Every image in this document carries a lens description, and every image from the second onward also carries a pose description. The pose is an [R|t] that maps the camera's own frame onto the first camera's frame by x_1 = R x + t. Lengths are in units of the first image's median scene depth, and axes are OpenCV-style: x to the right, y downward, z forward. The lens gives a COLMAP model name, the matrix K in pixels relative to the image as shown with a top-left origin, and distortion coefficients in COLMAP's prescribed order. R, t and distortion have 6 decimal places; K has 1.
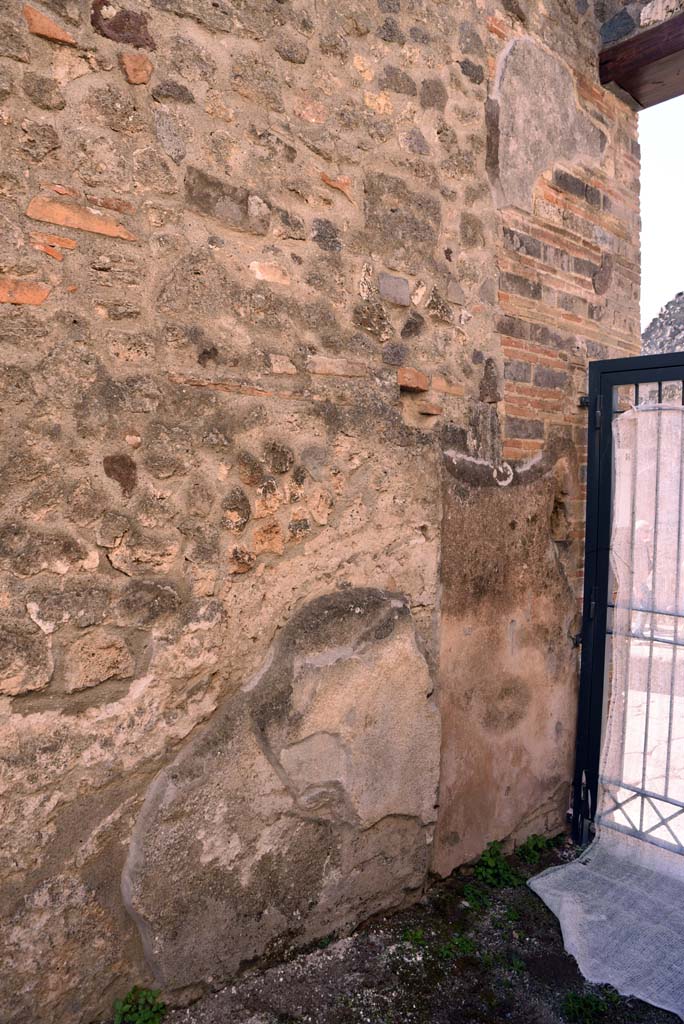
lens RADIAL K [[700.9, 0, 337.9], [0, 700.9, 509.8], [0, 0, 1]] dist [-0.133823, 0.093702]
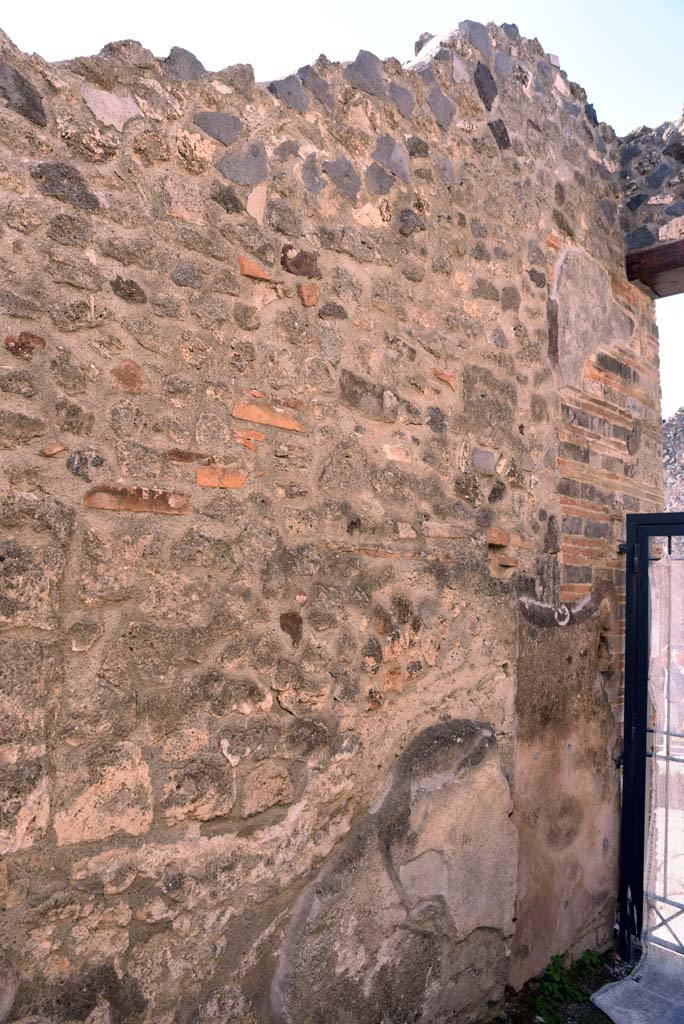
lens RADIAL K [[696.6, 0, 334.4], [0, 696.6, 505.5], [0, 0, 1]] dist [-0.134876, 0.092478]
pose [[0.998964, 0.032397, 0.031968, -0.245089], [-0.027460, 0.989150, -0.144323, -0.077227], [-0.036297, 0.143295, 0.989014, -0.180537]]
